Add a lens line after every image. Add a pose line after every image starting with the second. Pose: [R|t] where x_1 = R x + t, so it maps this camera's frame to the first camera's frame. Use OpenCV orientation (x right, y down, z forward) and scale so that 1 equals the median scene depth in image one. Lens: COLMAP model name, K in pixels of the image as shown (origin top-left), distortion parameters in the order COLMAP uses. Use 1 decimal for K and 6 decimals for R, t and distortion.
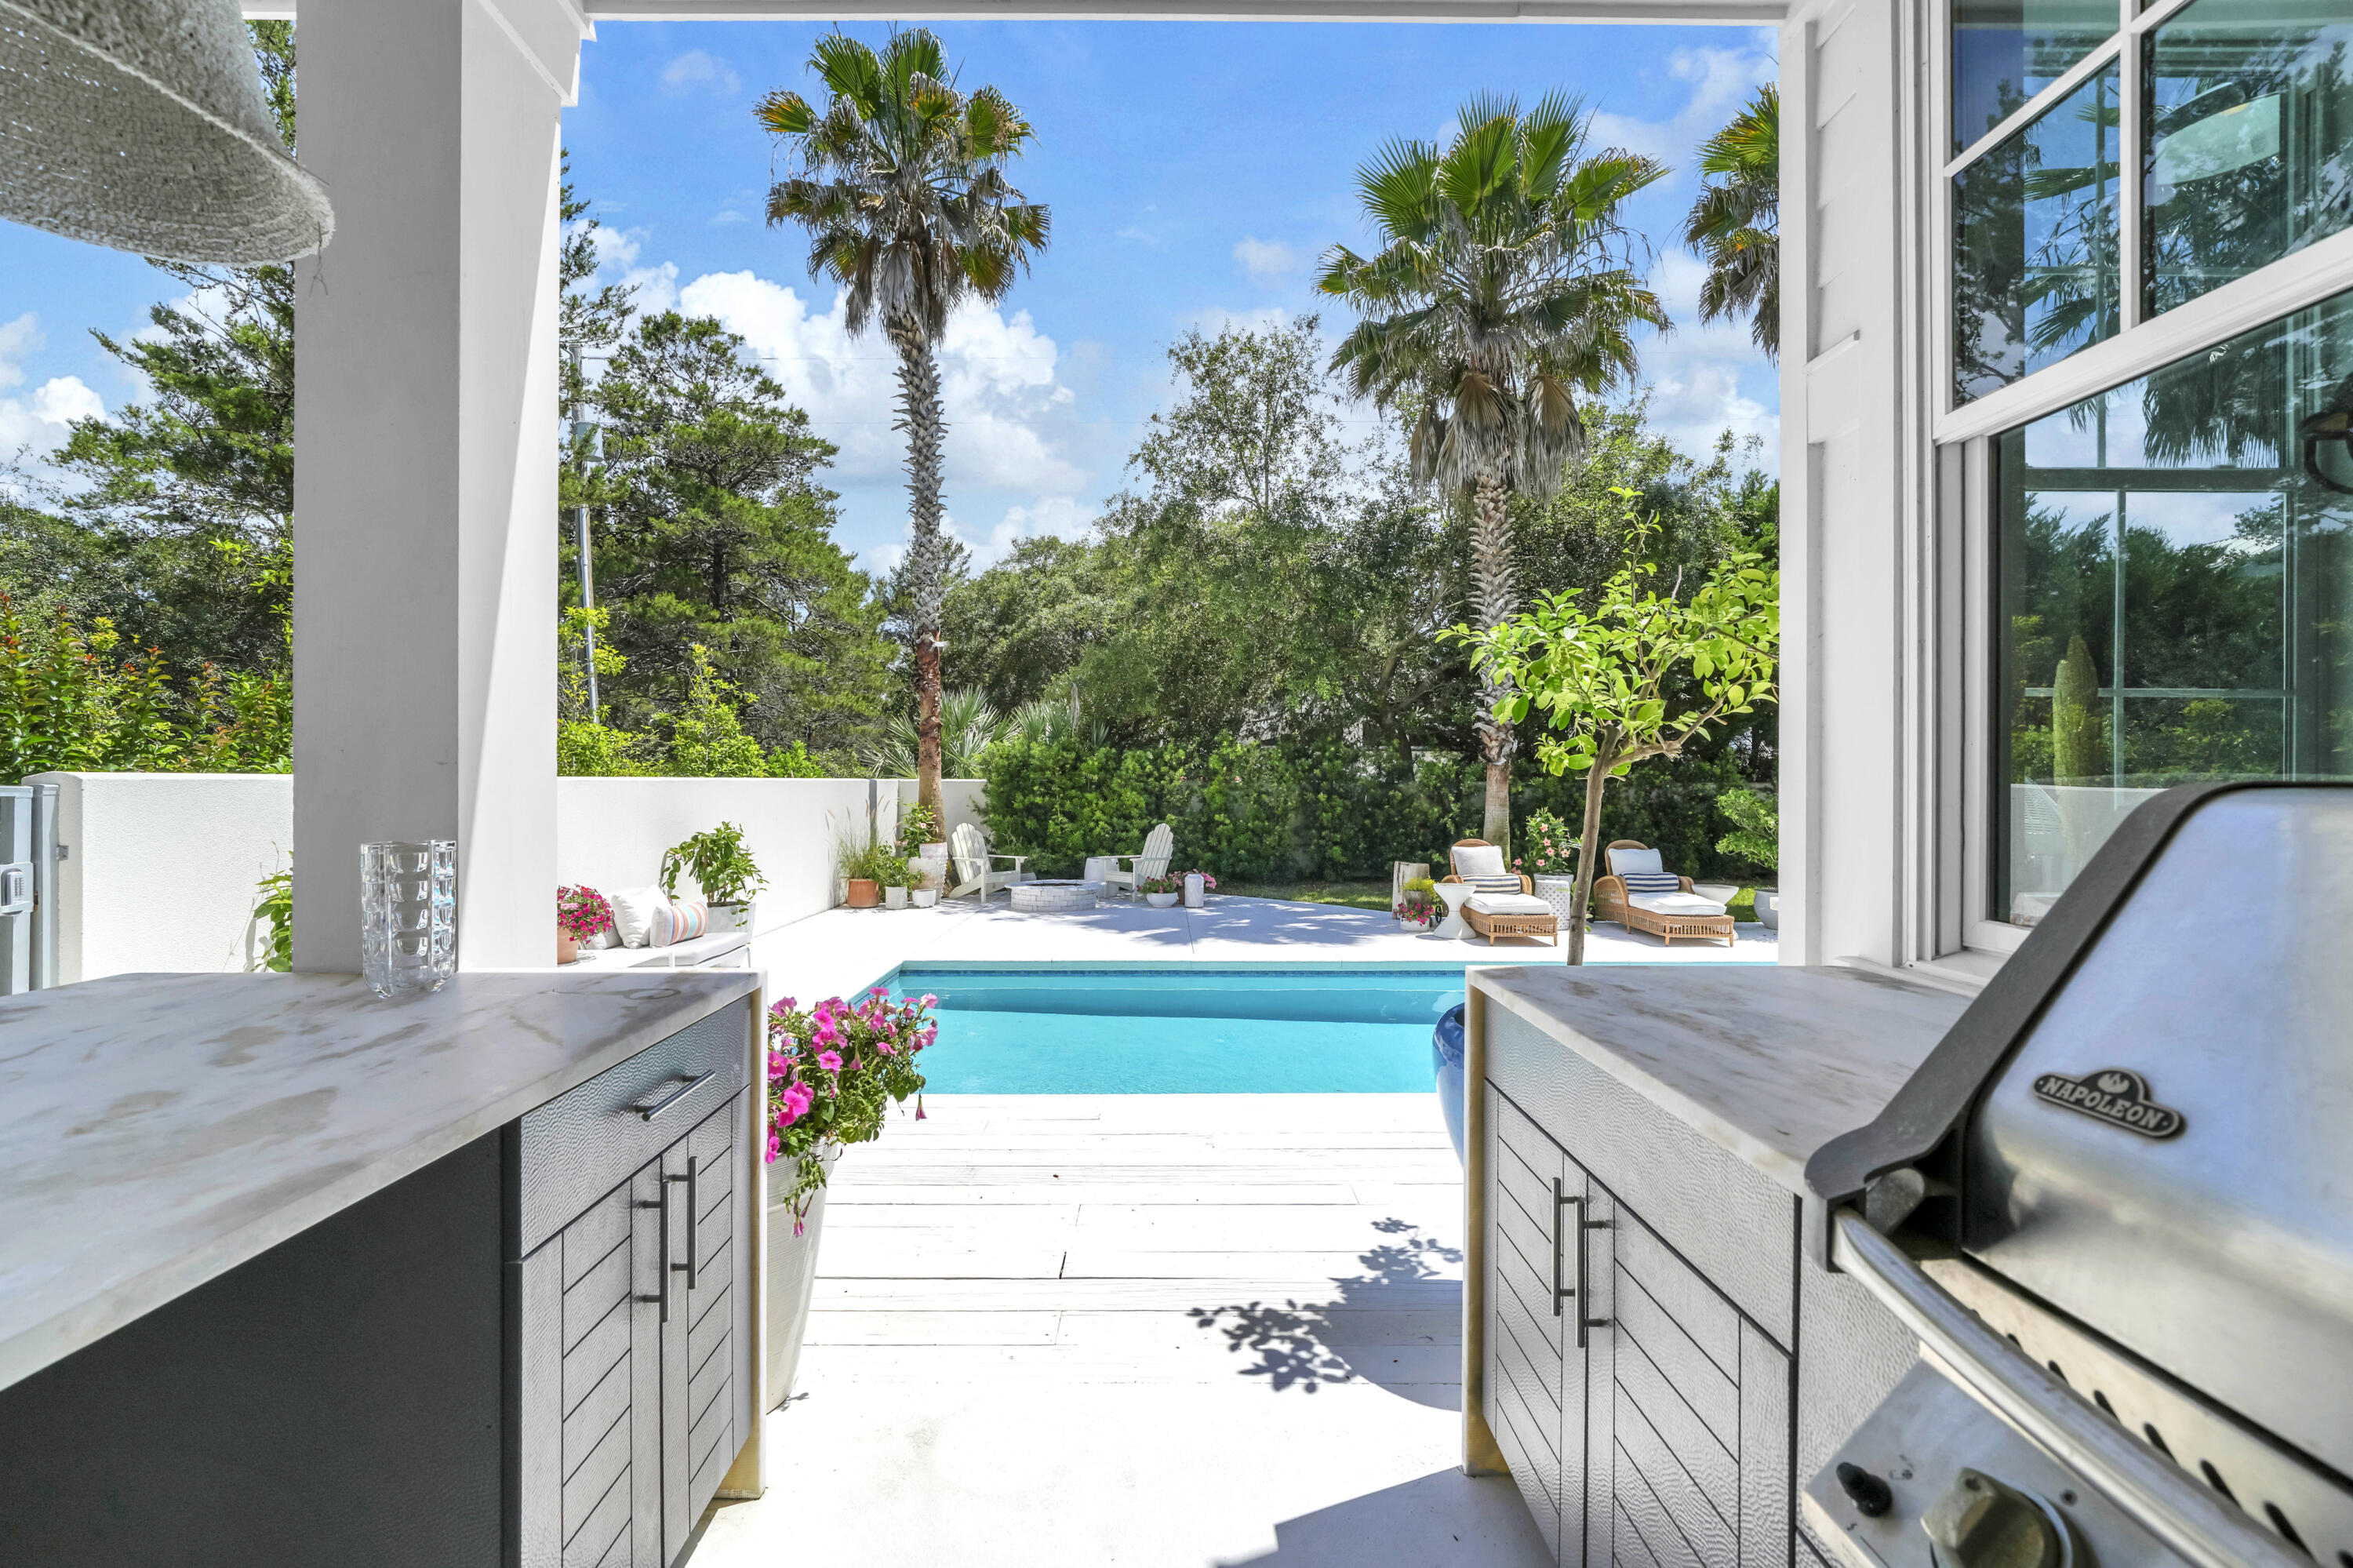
lens RADIAL K [[939.1, 0, 1197.6], [0, 939.1, 784.5], [0, 0, 1]] dist [-0.003426, -0.000046]
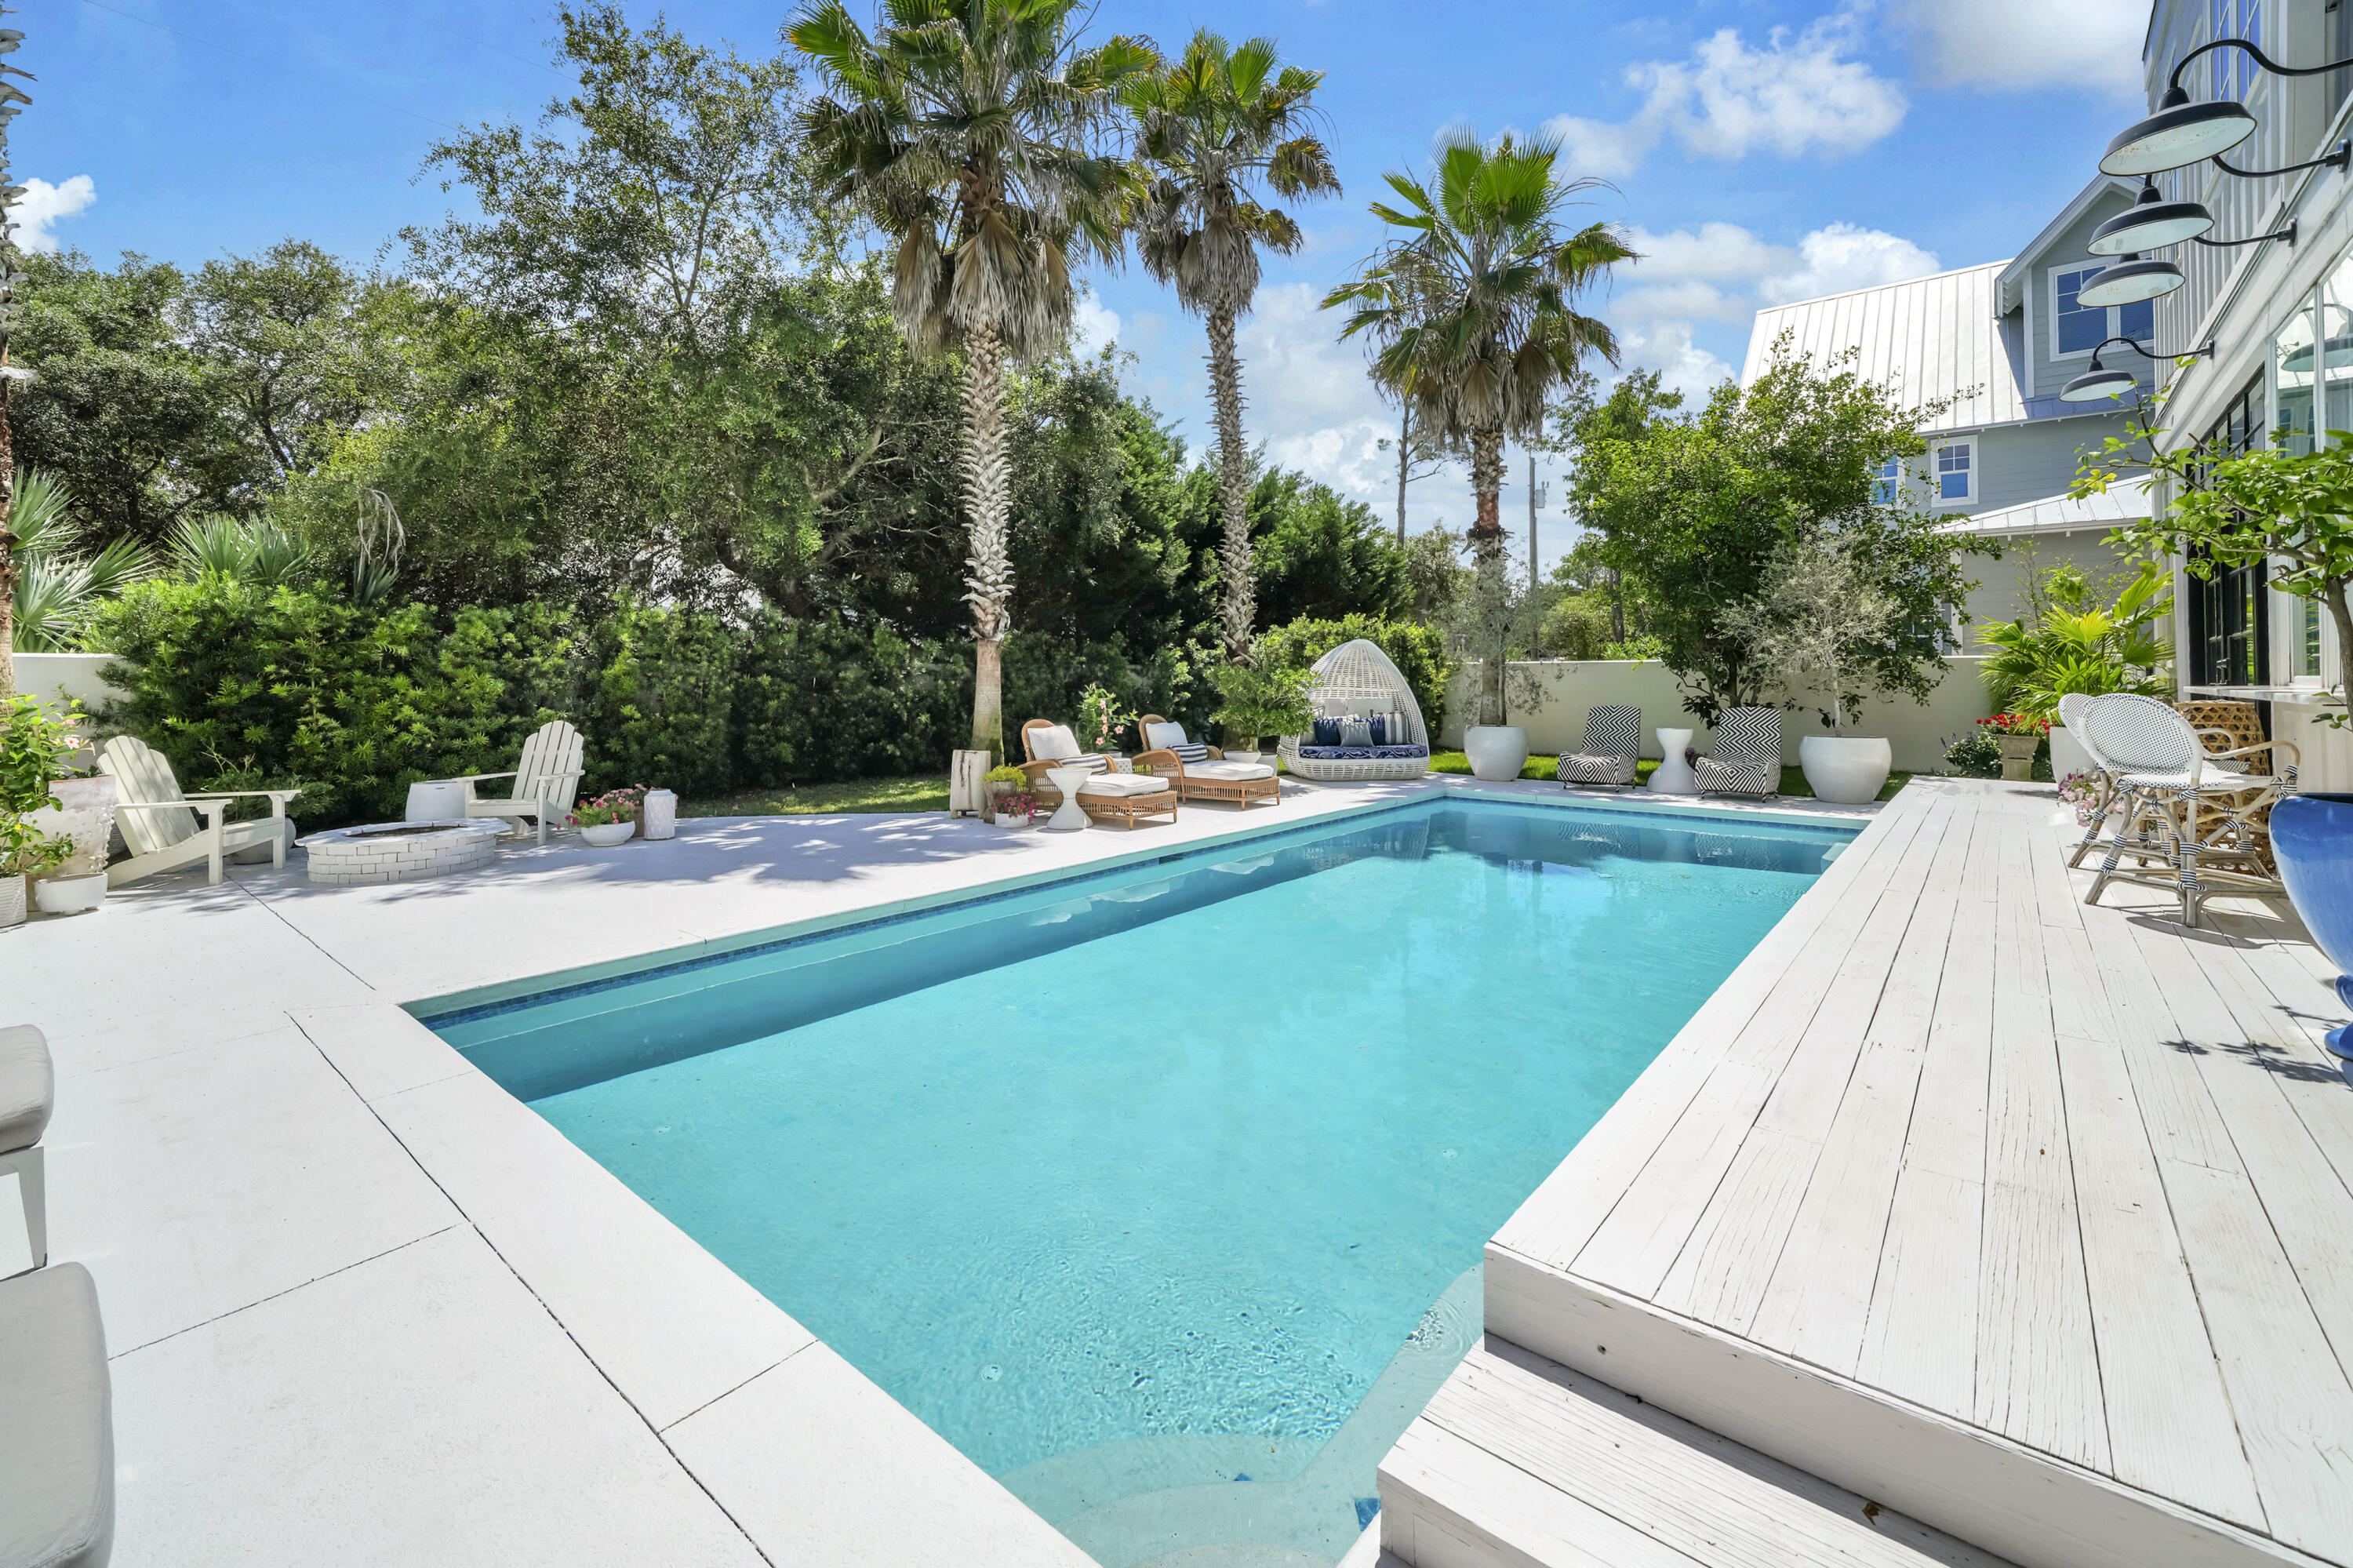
lens RADIAL K [[1024.8, 0, 1146.9], [0, 1024.8, 659.7], [0, 0, 1]] dist [-0.003672, 0.000036]
pose [[0.644497, 0.004720, 0.764592, -0.330759], [0.005179, 0.999931, -0.010538, 0.008274], [-0.764589, 0.010752, 0.644428, 0.227393]]
